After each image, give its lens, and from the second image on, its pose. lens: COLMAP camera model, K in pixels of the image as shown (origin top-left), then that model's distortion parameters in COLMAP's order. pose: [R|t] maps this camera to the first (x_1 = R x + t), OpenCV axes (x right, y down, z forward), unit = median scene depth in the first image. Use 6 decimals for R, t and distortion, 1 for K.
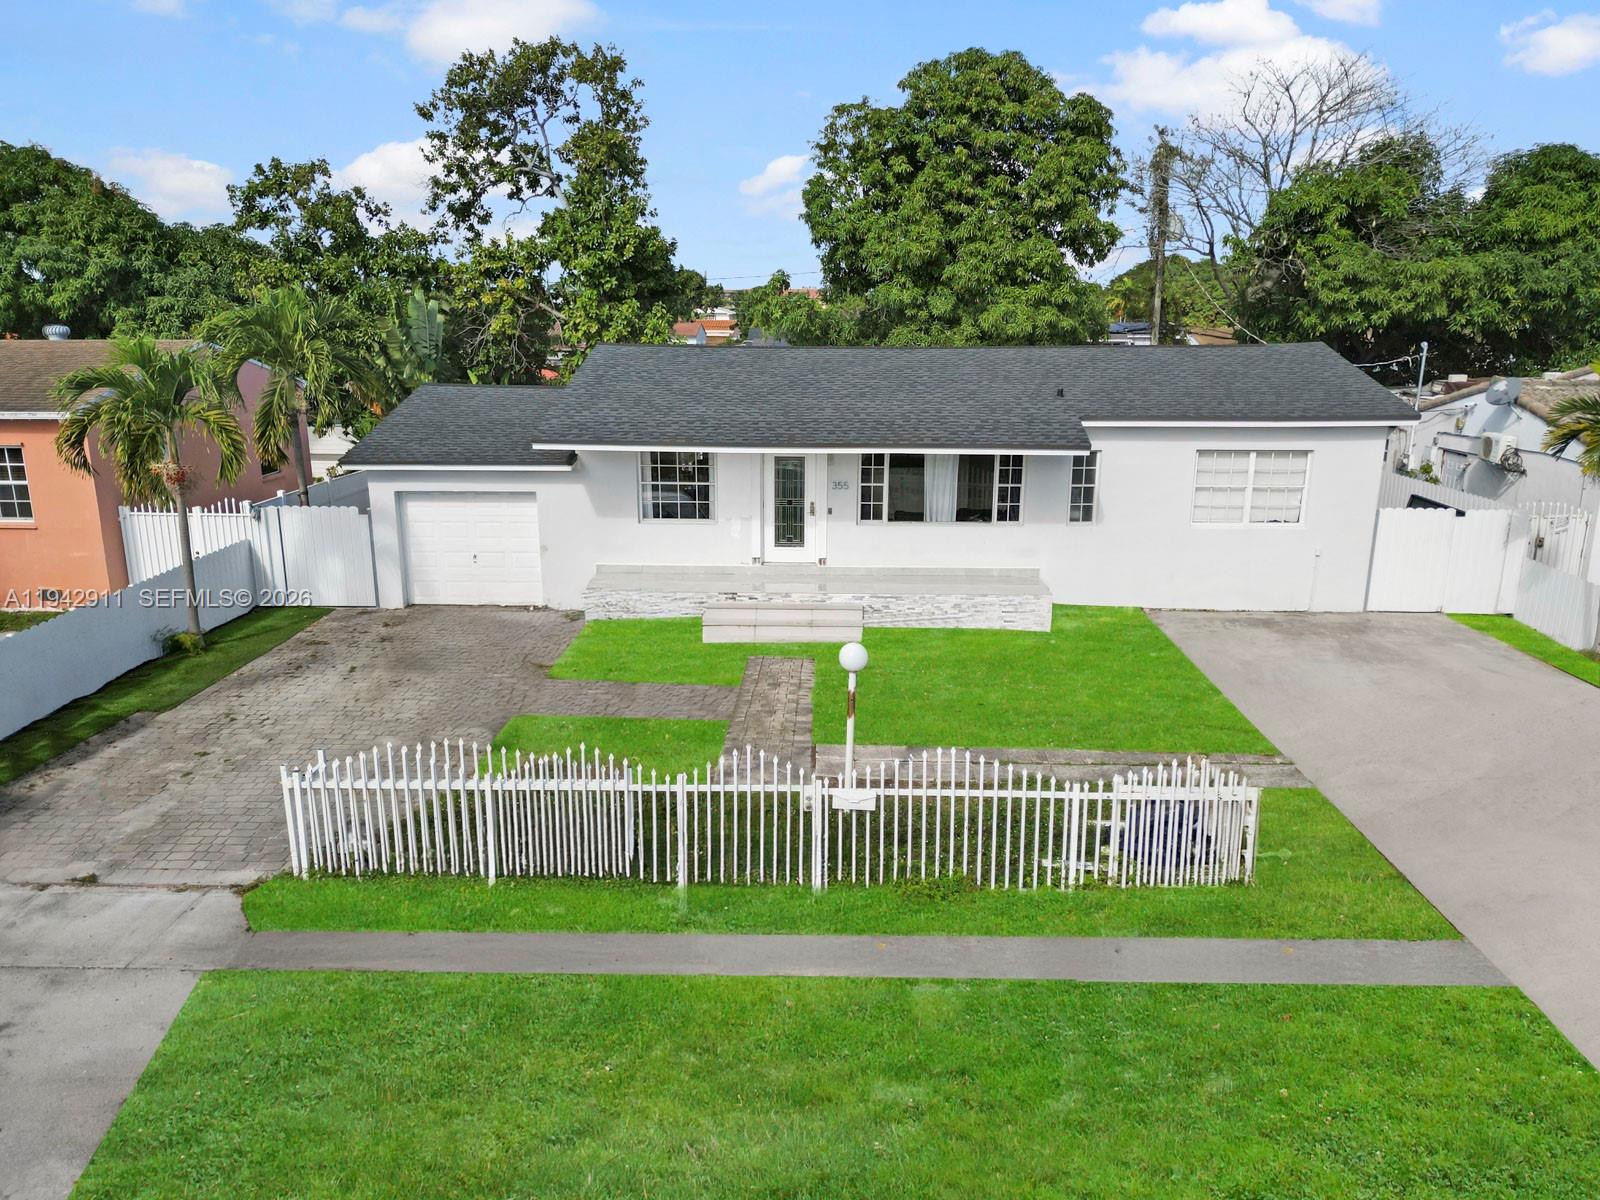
lens RADIAL K [[1113.1, 0, 816.6], [0, 1113.1, 590.1], [0, 0, 1]] dist [0.075990, -0.066817]
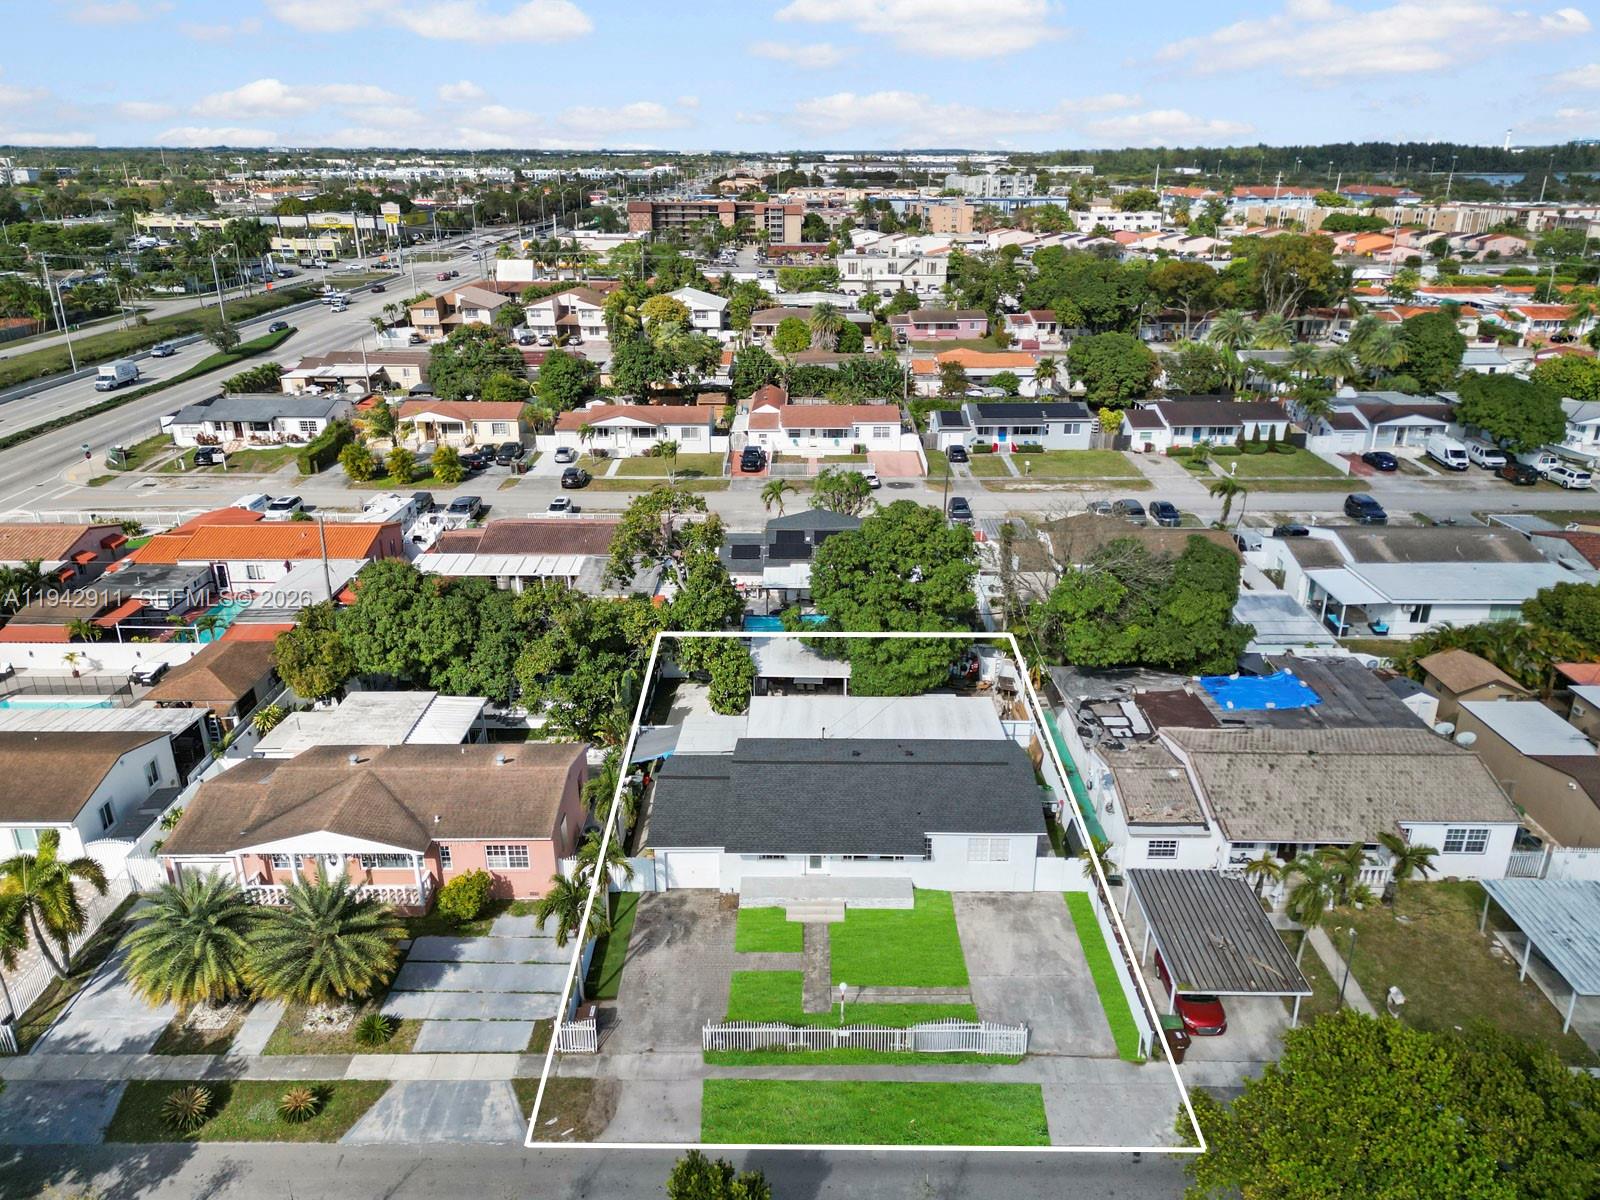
lens RADIAL K [[1113.1, 0, 816.6], [0, 1113.1, 590.1], [0, 0, 1]] dist [0.075990, -0.066817]
pose [[0.999758, -0.014941, 0.016172, -0.054400], [0.012713, 0.991426, 0.130048, -1.018421], [-0.017977, -0.129810, 0.991376, -1.490016]]
